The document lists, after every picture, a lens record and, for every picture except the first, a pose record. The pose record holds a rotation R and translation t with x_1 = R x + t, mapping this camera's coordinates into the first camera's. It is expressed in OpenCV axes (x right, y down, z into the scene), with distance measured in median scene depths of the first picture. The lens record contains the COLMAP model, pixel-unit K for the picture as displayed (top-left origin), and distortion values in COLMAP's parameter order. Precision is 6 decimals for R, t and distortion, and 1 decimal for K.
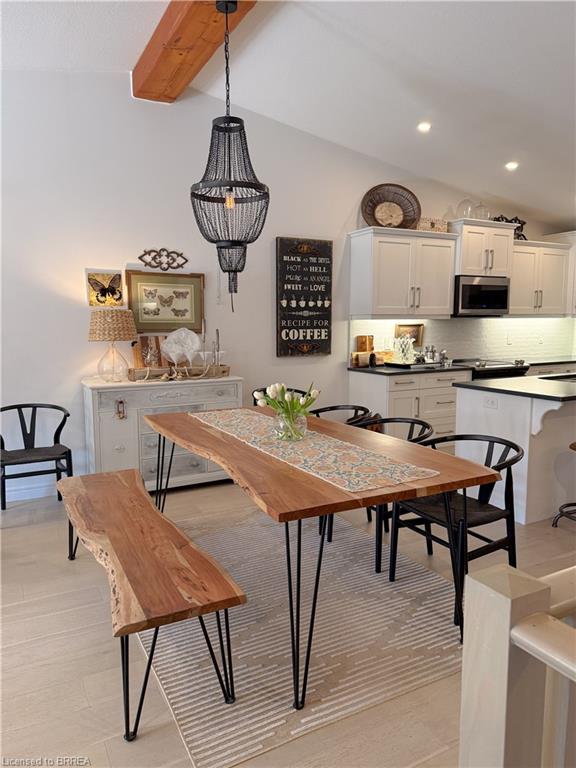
lens RADIAL K [[540.0, 0, 288.0], [0, 540.0, 384.0], [0, 0, 1]] dist [0.130905, -0.000720]
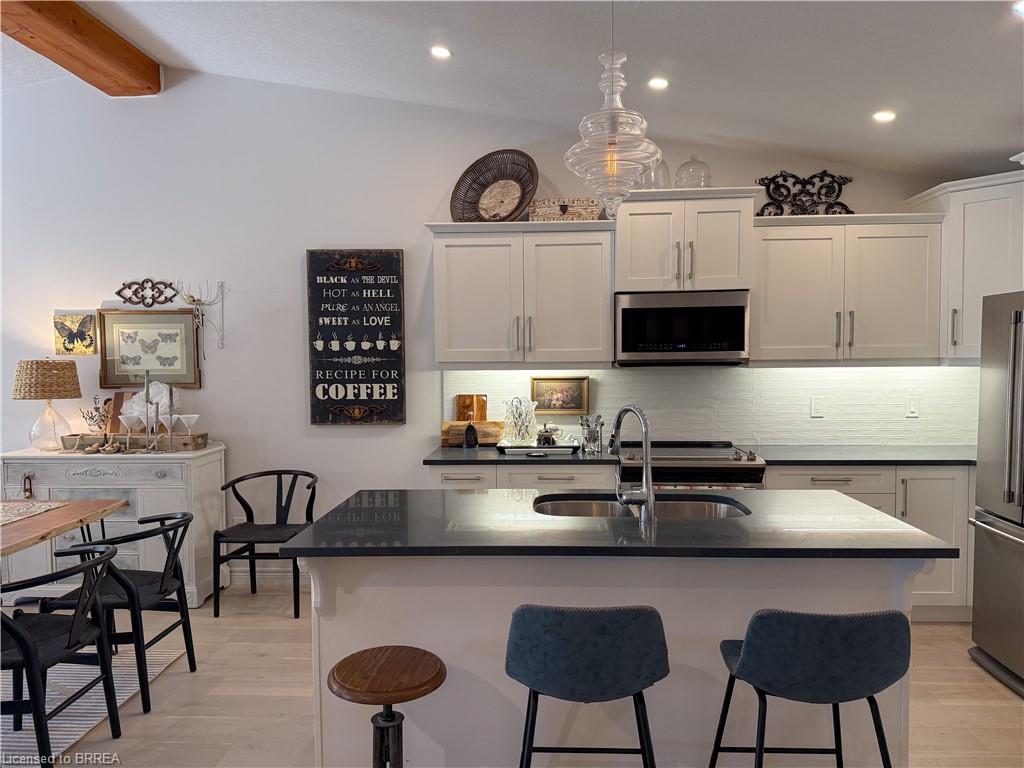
lens RADIAL K [[685.6, 0, 513.3], [0, 685.6, 395.3], [0, 0, 1]] dist [0.080127, -0.115679]
pose [[0.860083, 0.025411, -0.509521, 0.632812], [-0.054733, 0.997590, -0.042637, -0.063263], [0.507210, 0.064559, 0.859401, 0.385456]]
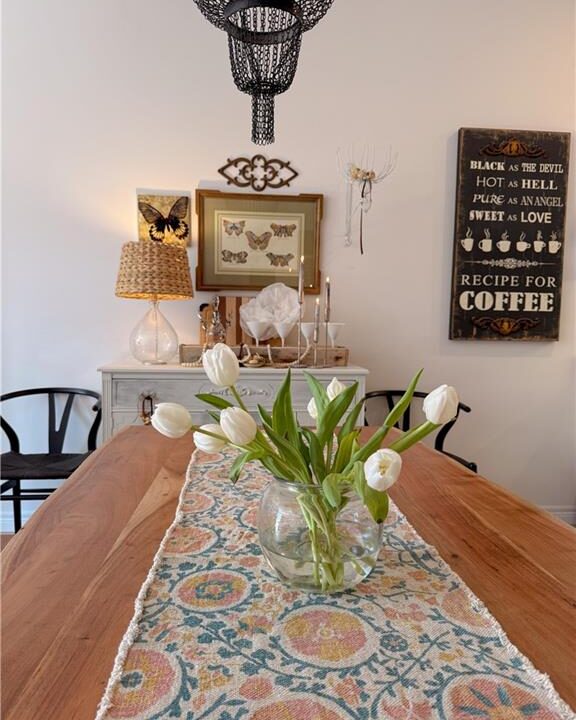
lens RADIAL K [[539.4, 0, 288.0], [0, 539.4, 360.0], [0, 0, 1]] dist [0.148875, -0.274766]
pose [[0.919021, 0.046046, -0.391511, 0.049261], [-0.064976, 0.997265, -0.035231, 0.002683], [0.388818, 0.057817, 0.919499, 0.406298]]
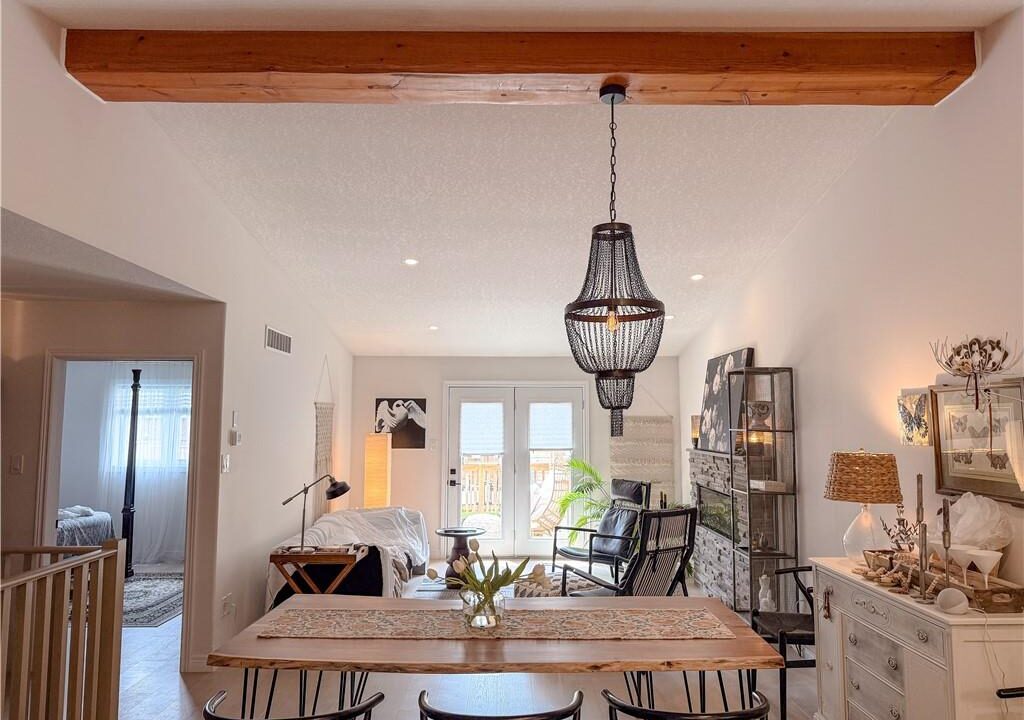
lens RADIAL K [[716.4, 0, 512.6], [0, 716.4, 362.2], [0, 0, 1]] dist [0.122253, -0.182158]
pose [[-0.473350, -0.072825, -0.877859, 0.527460], [-0.101151, 0.994478, -0.027957, -0.142439], [0.875047, 0.075563, -0.478103, 0.842196]]
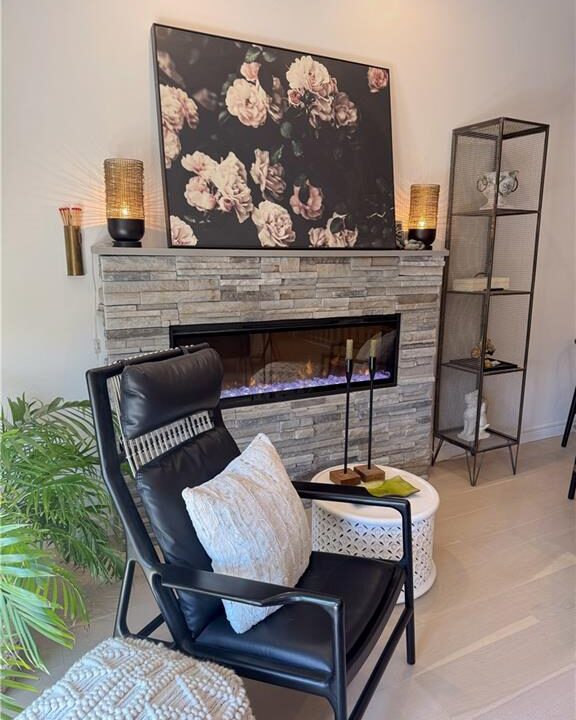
lens RADIAL K [[539.4, 0, 288.0], [0, 539.4, 360.0], [0, 0, 1]] dist [0.148875, -0.274766]
pose [[0.999891, 0.009926, -0.010917, -0.766607], [-0.009034, 0.996834, 0.078992, 0.004078], [0.011667, -0.078884, 0.996815, 0.055365]]
